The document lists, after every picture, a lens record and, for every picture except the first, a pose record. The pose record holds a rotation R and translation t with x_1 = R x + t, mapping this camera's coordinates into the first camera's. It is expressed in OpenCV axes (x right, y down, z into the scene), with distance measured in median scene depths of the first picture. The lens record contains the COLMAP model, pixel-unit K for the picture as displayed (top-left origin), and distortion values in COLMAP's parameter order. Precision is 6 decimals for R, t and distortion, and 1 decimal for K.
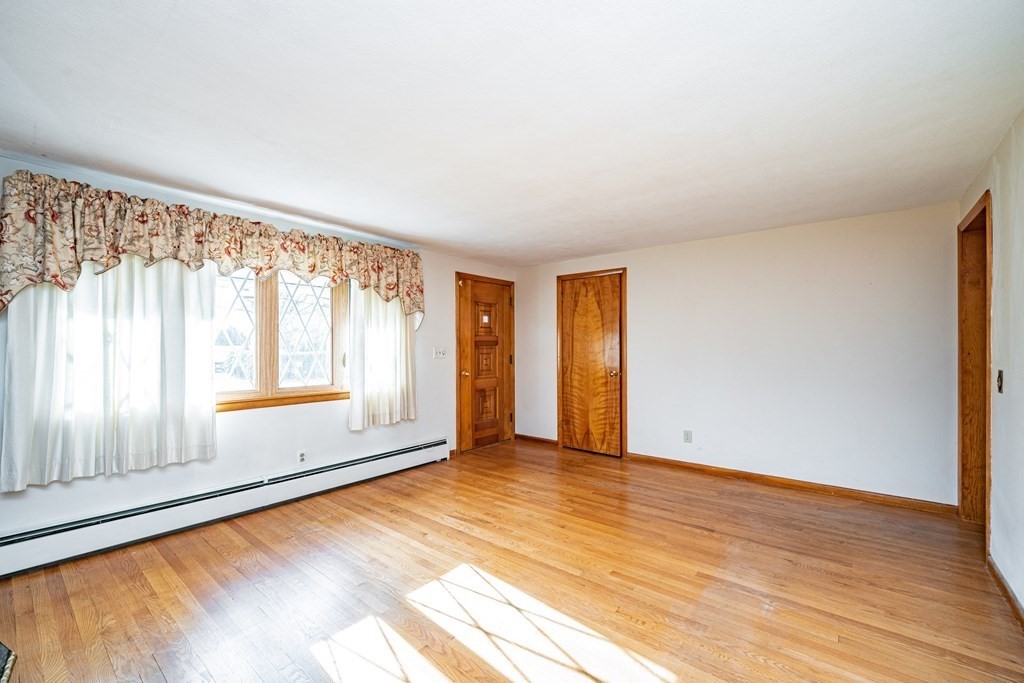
lens RADIAL K [[417.8, 0, 510.9], [0, 417.8, 352.0], [0, 0, 1]] dist [0.000470, -0.000099]
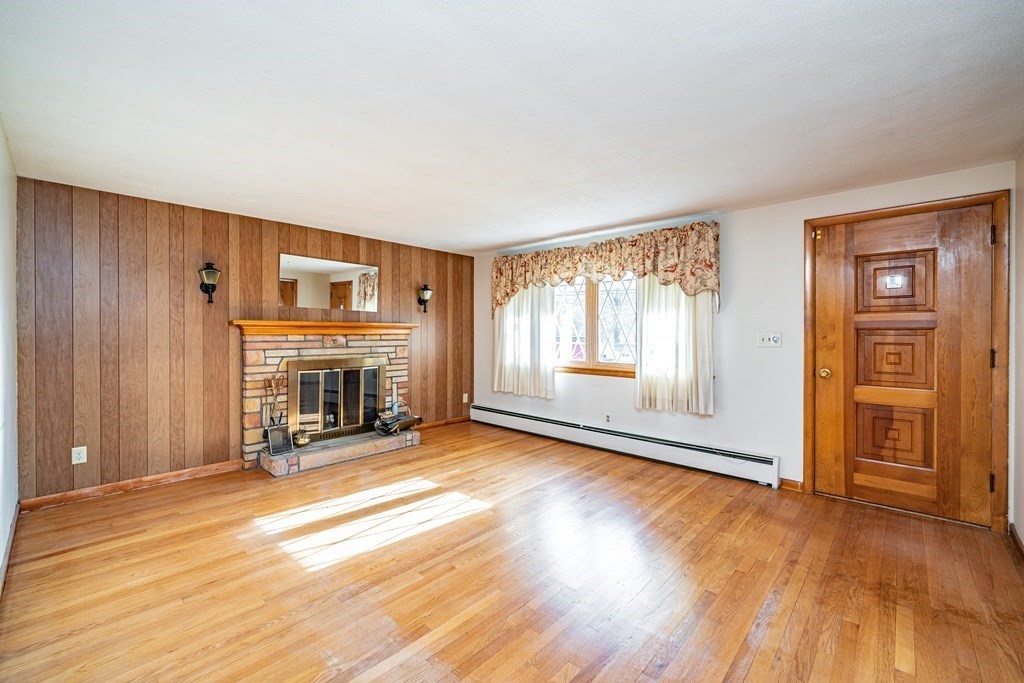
lens RADIAL K [[415.2, 0, 513.2], [0, 415.2, 341.0], [0, 0, 1]] dist [-0.000962, -0.000453]
pose [[-0.038070, 0.022791, -0.999015, 0.747594], [-0.015362, 0.999608, 0.023390, -0.008155], [0.999157, 0.016237, -0.037705, 0.741801]]
